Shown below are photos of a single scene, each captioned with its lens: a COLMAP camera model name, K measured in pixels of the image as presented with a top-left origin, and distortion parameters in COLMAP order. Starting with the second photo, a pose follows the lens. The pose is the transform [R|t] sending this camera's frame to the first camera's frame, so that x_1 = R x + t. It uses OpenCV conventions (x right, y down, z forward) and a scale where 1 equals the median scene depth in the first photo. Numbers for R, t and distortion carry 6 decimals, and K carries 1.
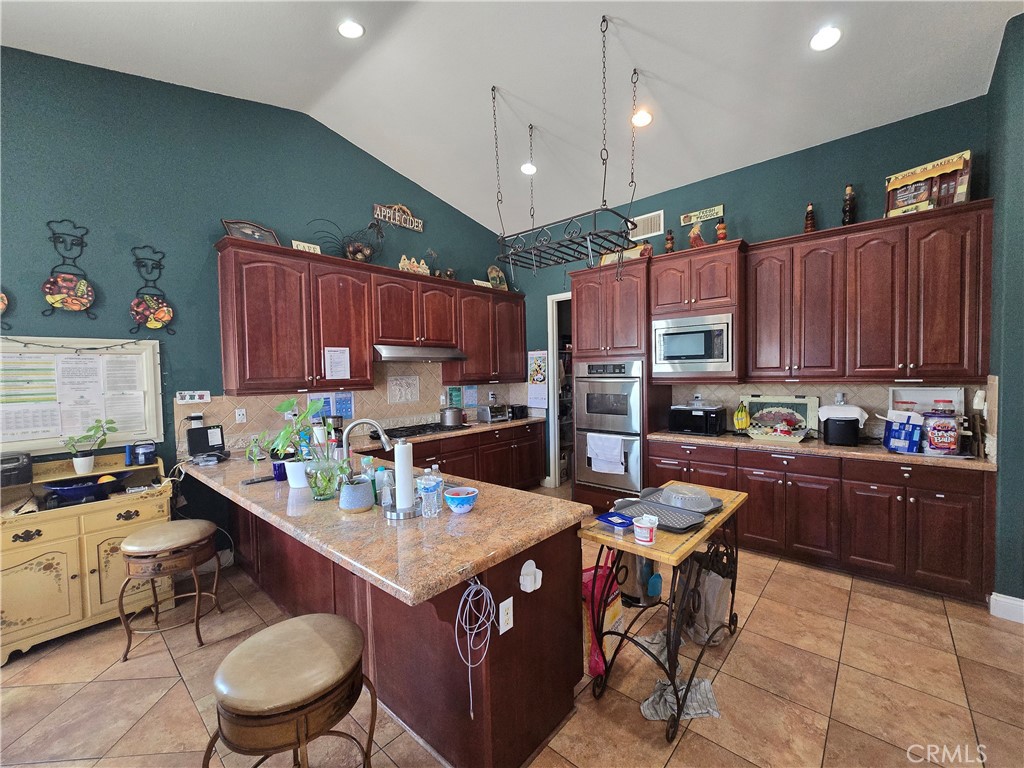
lens RADIAL K [[419.0, 0, 515.4], [0, 419.0, 386.3], [0, 0, 1]] dist [-0.002822, 0.001165]
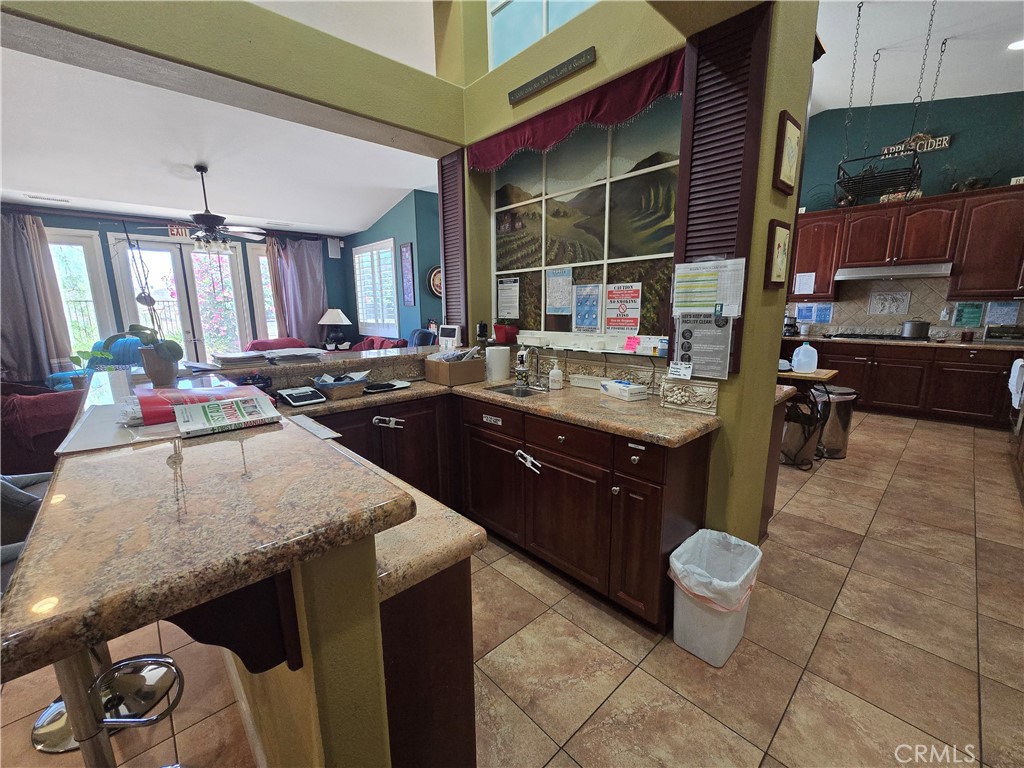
lens RADIAL K [[419.0, 0, 510.9], [0, 419.0, 386.2], [0, 0, 1]] dist [-0.002822, 0.001165]
pose [[-0.106591, 0.208362, -0.972226, 1.196490], [-0.023889, 0.976978, 0.211999, 0.013634], [0.994016, 0.045823, -0.099159, 0.074340]]
